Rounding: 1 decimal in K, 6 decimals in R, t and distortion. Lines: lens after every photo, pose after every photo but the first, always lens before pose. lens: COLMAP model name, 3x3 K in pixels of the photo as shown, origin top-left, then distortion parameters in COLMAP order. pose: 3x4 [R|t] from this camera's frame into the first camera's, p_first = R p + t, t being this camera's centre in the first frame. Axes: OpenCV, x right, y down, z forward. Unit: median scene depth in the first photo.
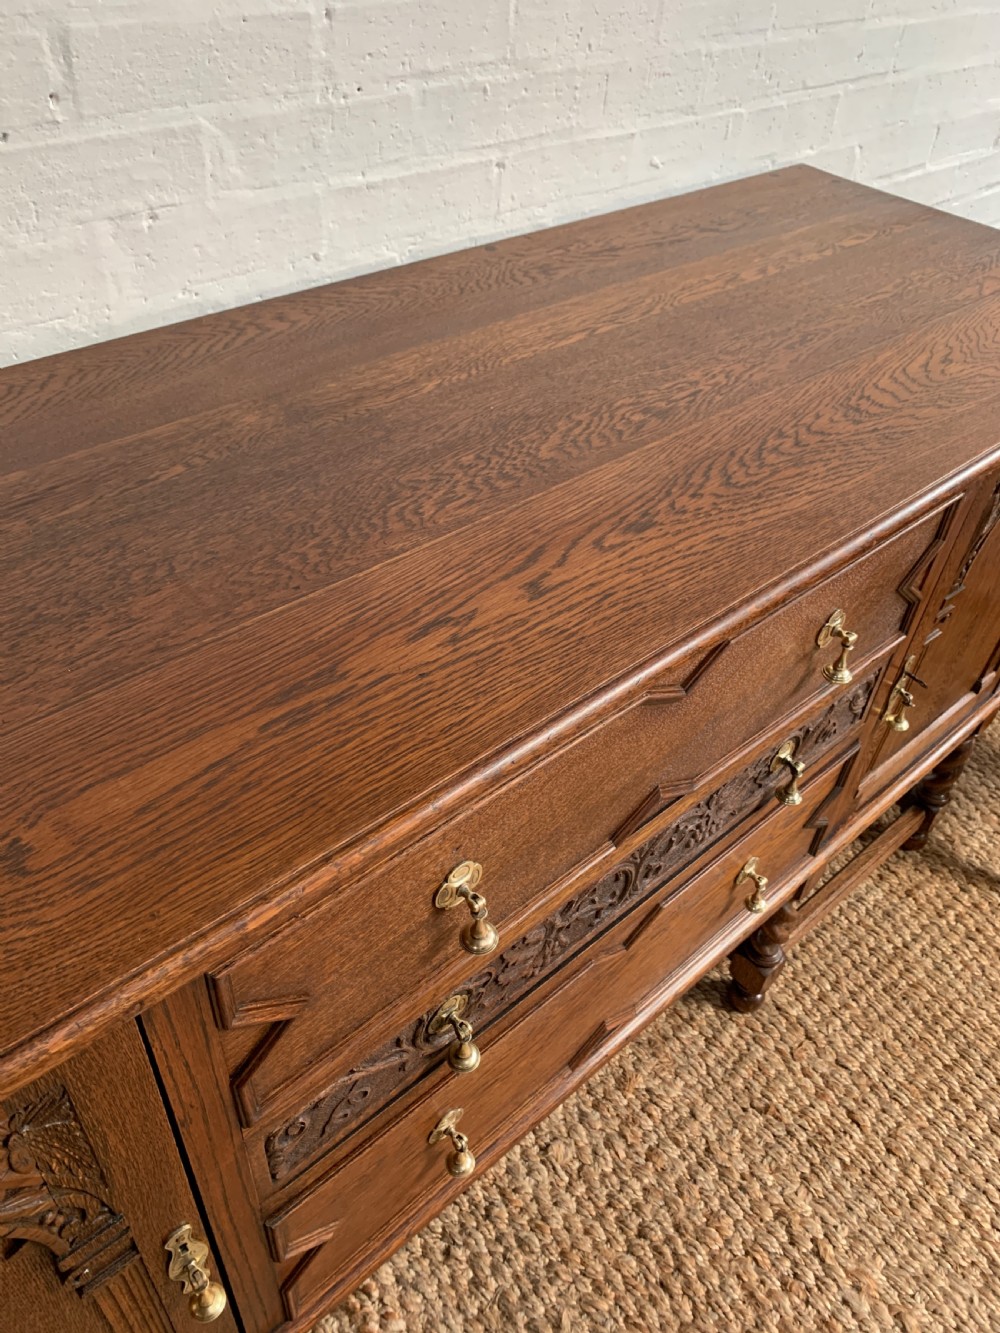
lens RADIAL K [[1035.1, 0, 502.9], [0, 1035.1, 662.3], [0, 0, 1]] dist [0.004736, -0.002062]
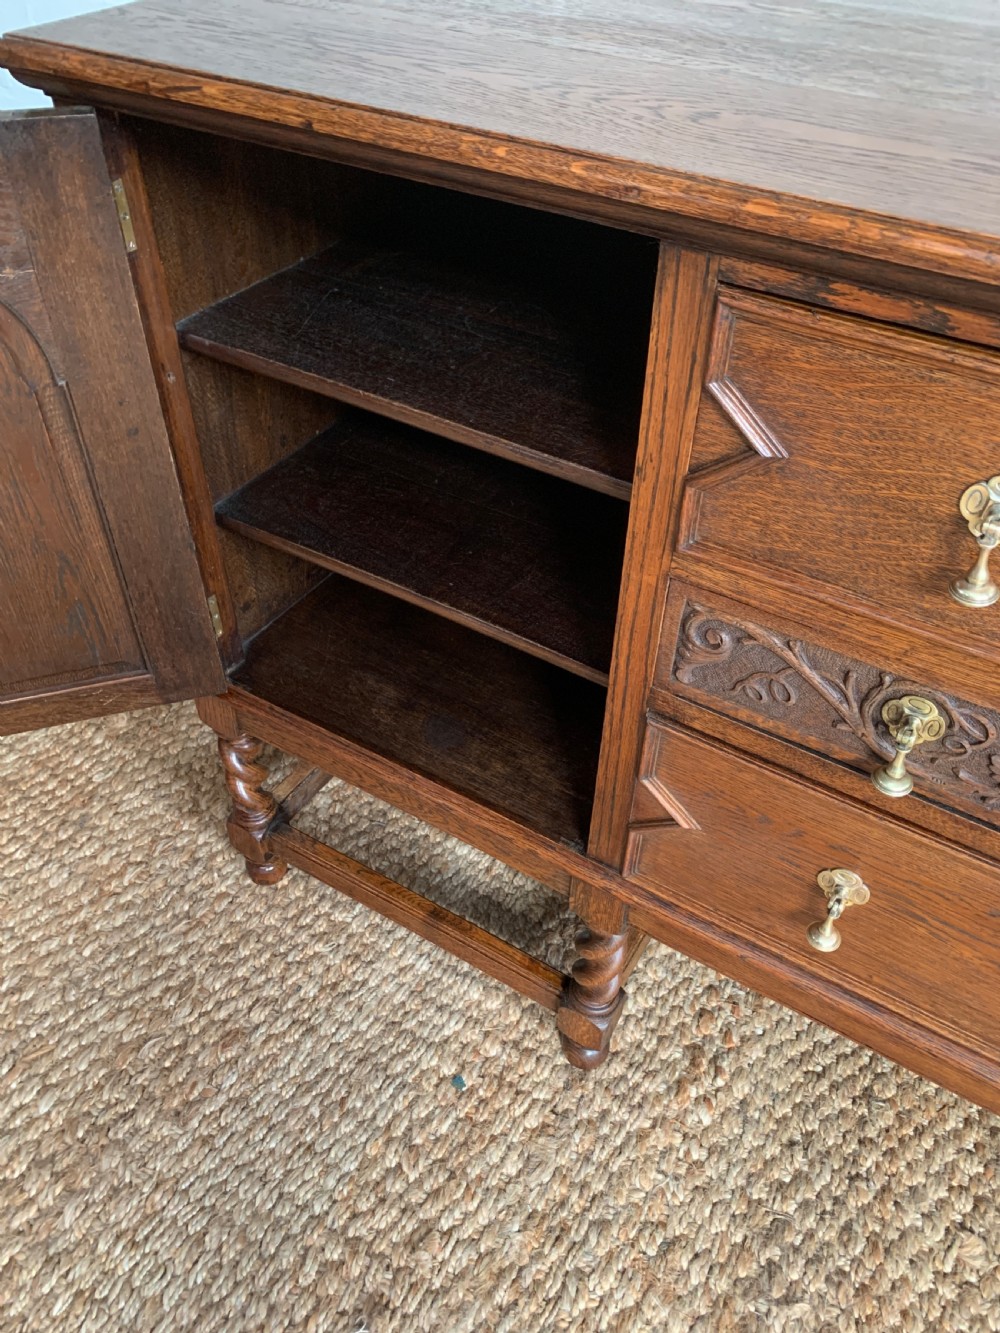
lens RADIAL K [[1035.1, 0, 502.9], [0, 1035.1, 662.3], [0, 0, 1]] dist [0.004736, -0.002062]
pose [[0.283901, 0.613126, -0.737209, 0.267221], [-0.634652, 0.696486, 0.334851, 0.142095], [0.718761, 0.372807, 0.586854, 0.149504]]
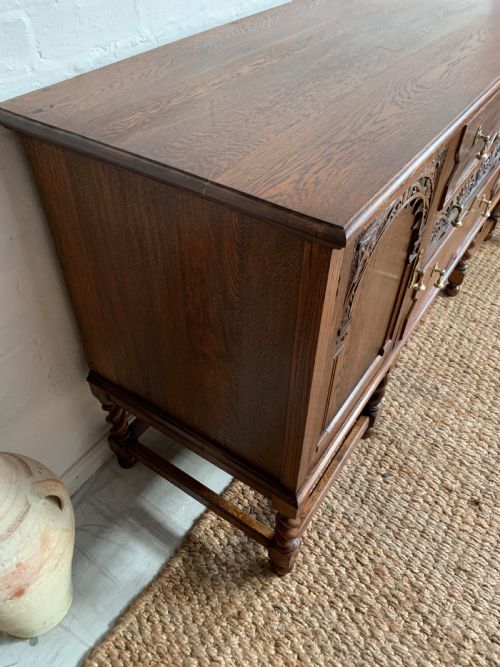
lens RADIAL K [[518.0, 0, 251.4], [0, 518.0, 331.4], [0, 0, 1]] dist [0.004736, -0.002062]
pose [[0.970103, -0.193138, 0.146961, -0.552964], [0.186970, 0.980835, 0.054822, 0.304702], [-0.154733, -0.025706, 0.987622, -0.250295]]
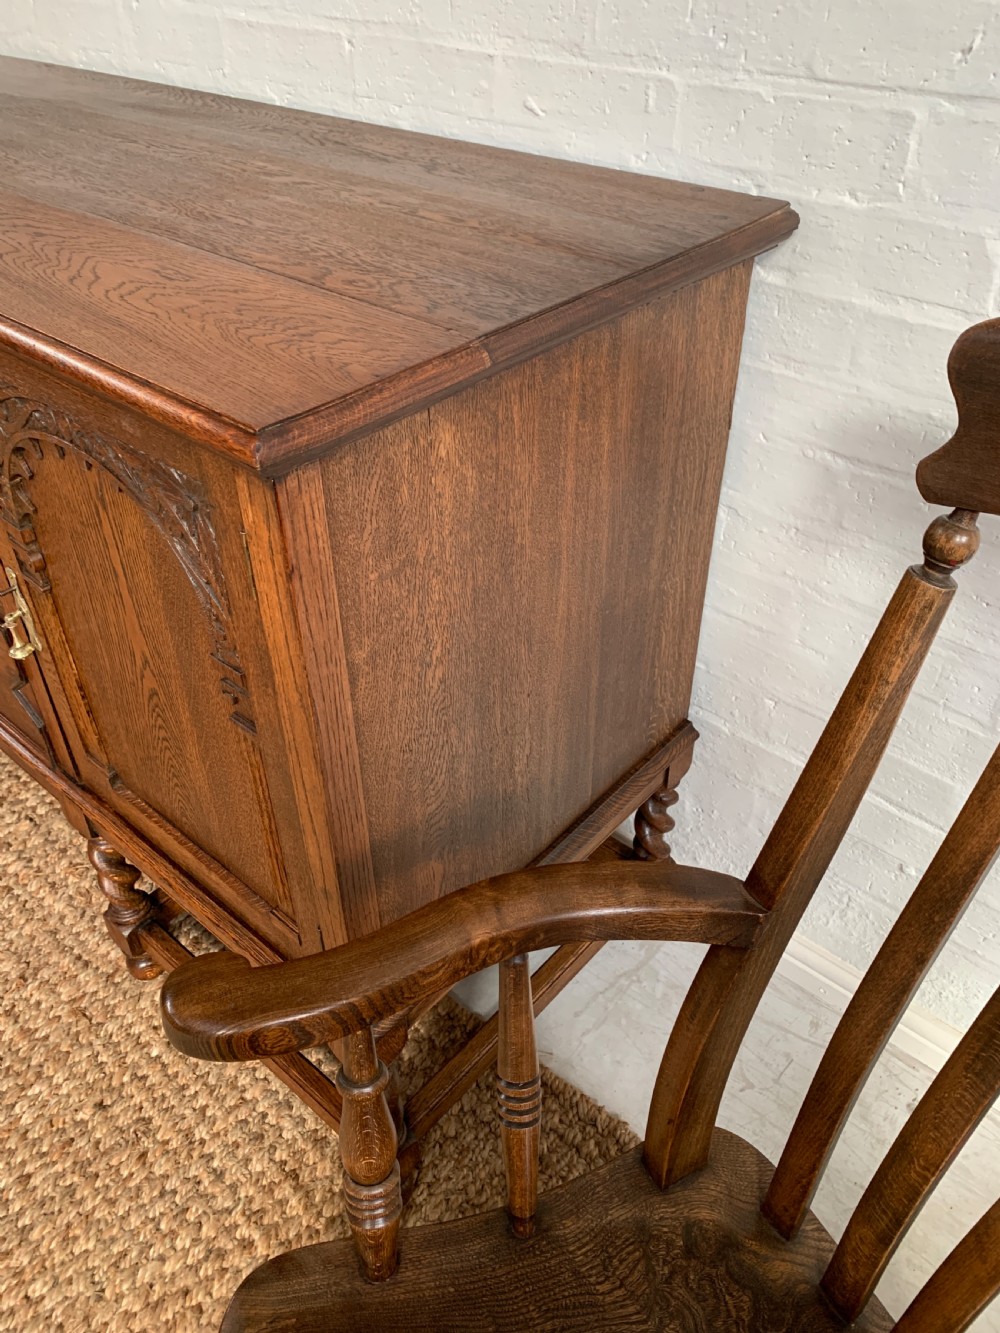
lens RADIAL K [[1035.1, 0, 502.9], [0, 1035.1, 662.3], [0, 0, 1]] dist [0.004736, -0.002062]
pose [[0.118294, 0.555438, -0.823101, 1.044540], [-0.647856, 0.671363, 0.359935, -0.464748], [0.752521, 0.490673, 0.439263, 0.836381]]
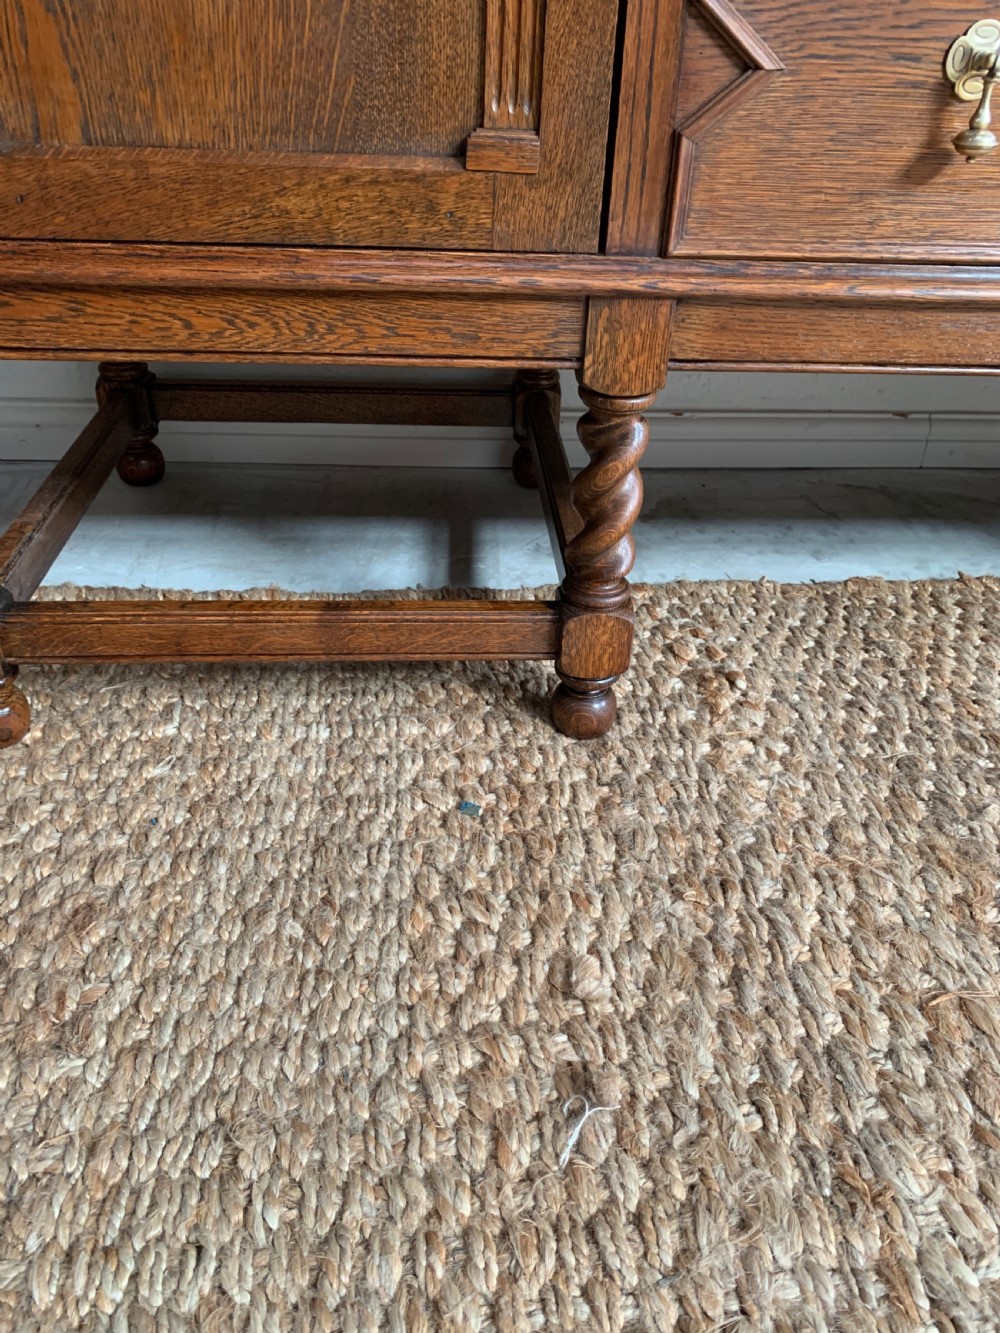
lens RADIAL K [[1026.4, 0, 513.6], [0, 1026.4, 666.7], [0, 0, 1]] dist [0.034726, -0.043822]
pose [[0.789941, 0.317734, -0.524441, 0.123972], [-0.399853, 0.915336, -0.047722, 0.657467], [0.464877, 0.247397, 0.850108, 0.272040]]
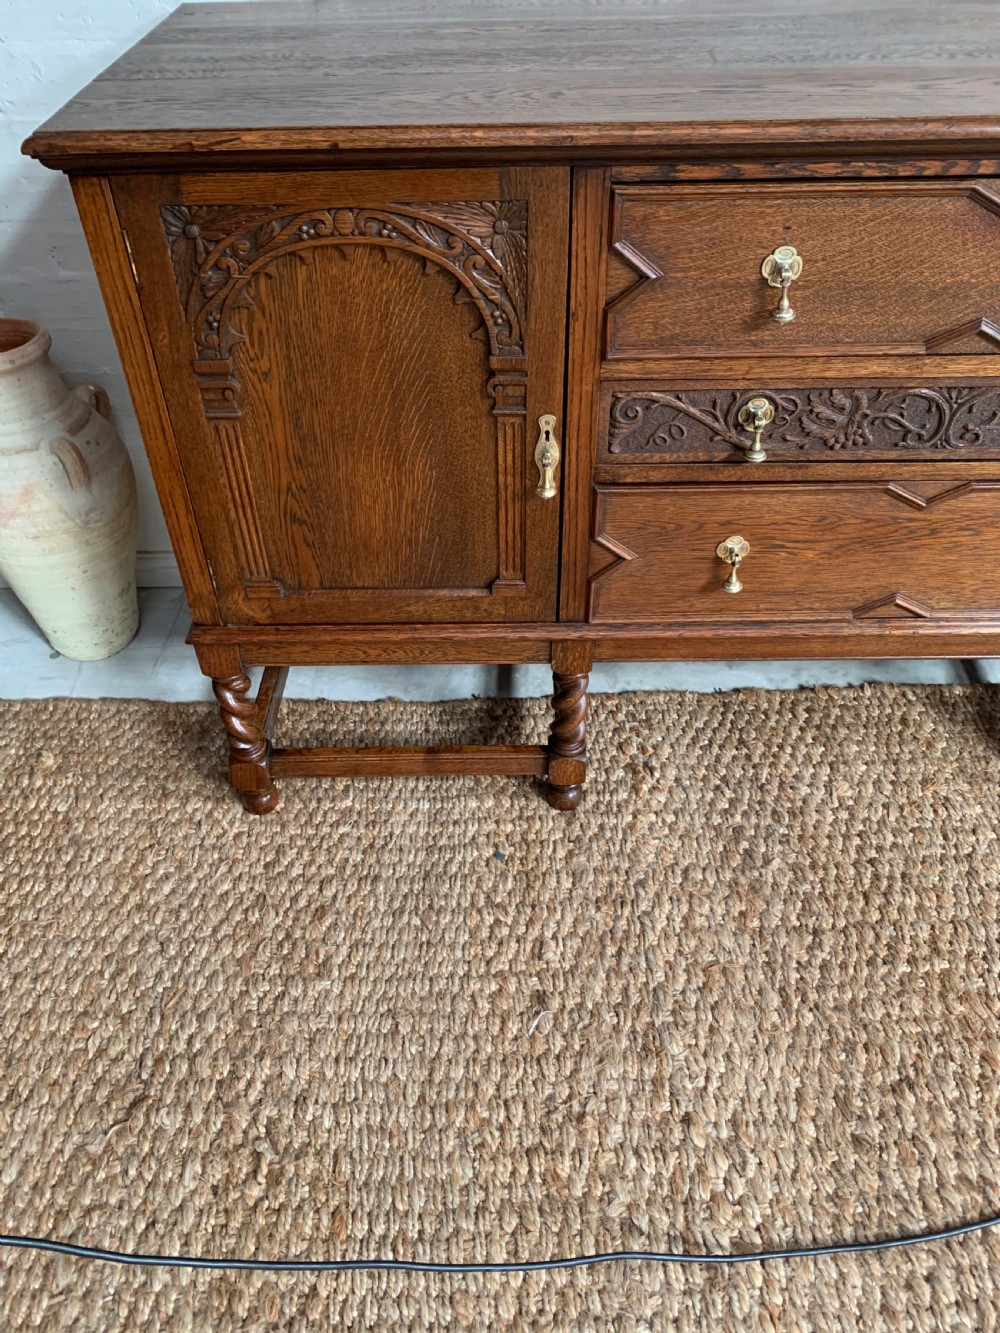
lens RADIAL K [[1013.9, 0, 498.8], [0, 1013.9, 663.4], [0, 0, 1]] dist [0.125511, -0.319896]
pose [[0.736475, 0.399026, -0.546245, 0.364022], [-0.401157, 0.907810, 0.122286, 0.375860], [0.544682, 0.129070, 0.828651, -0.205862]]
